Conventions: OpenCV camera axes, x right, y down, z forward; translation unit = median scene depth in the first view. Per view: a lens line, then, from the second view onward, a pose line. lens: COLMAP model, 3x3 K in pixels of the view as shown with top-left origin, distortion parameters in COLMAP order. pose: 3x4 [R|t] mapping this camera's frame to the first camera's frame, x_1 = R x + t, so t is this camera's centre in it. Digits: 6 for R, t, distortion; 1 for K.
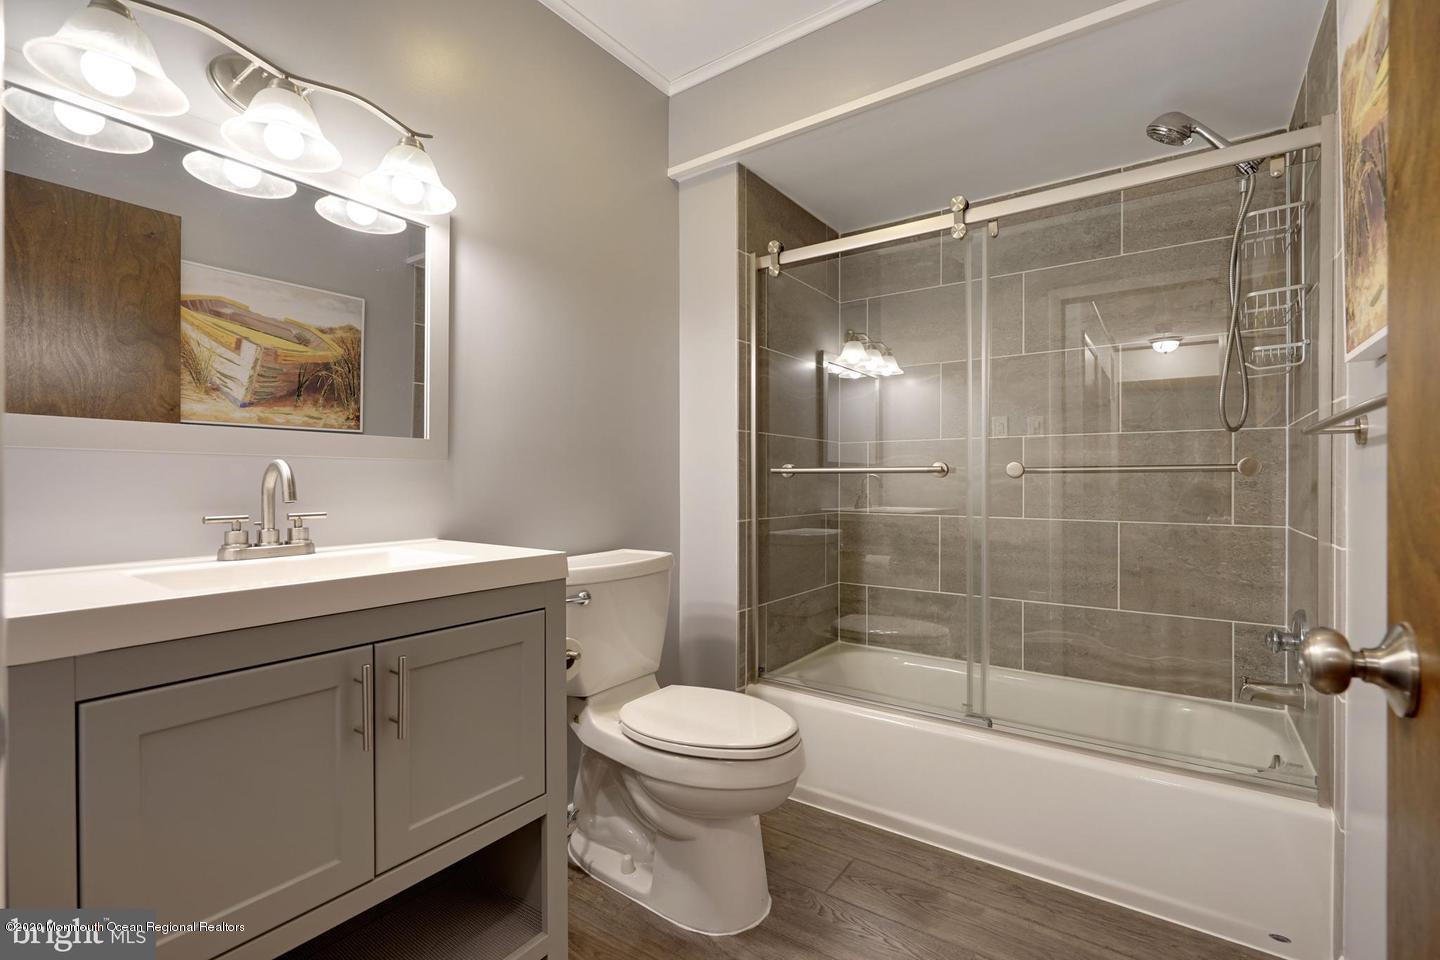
lens RADIAL K [[650.8, 0, 720.0], [0, 650.8, 480.0], [0, 0, 1]] dist [-0.011351, 0.010119]
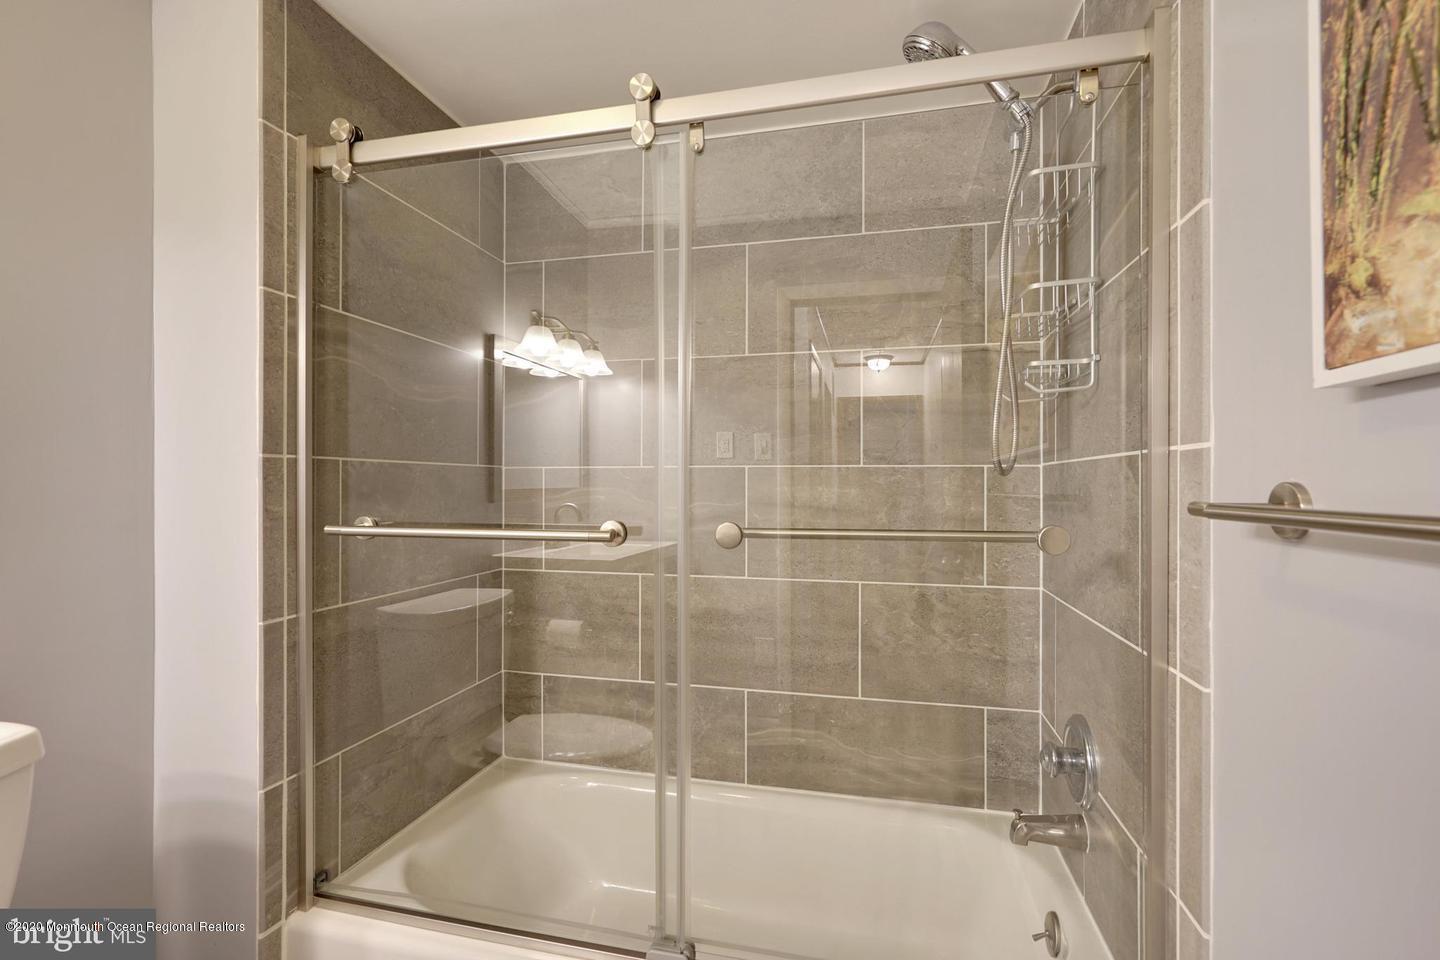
lens RADIAL K [[658.1, 0, 720.0], [0, 658.1, 480.0], [0, 0, 1]] dist [0.000166, -0.000058]
pose [[0.926832, 0.001892, 0.375472, 0.169189], [-0.000533, 0.999993, -0.003724, -0.052204], [-0.375476, 0.003251, 0.926826, 0.339744]]
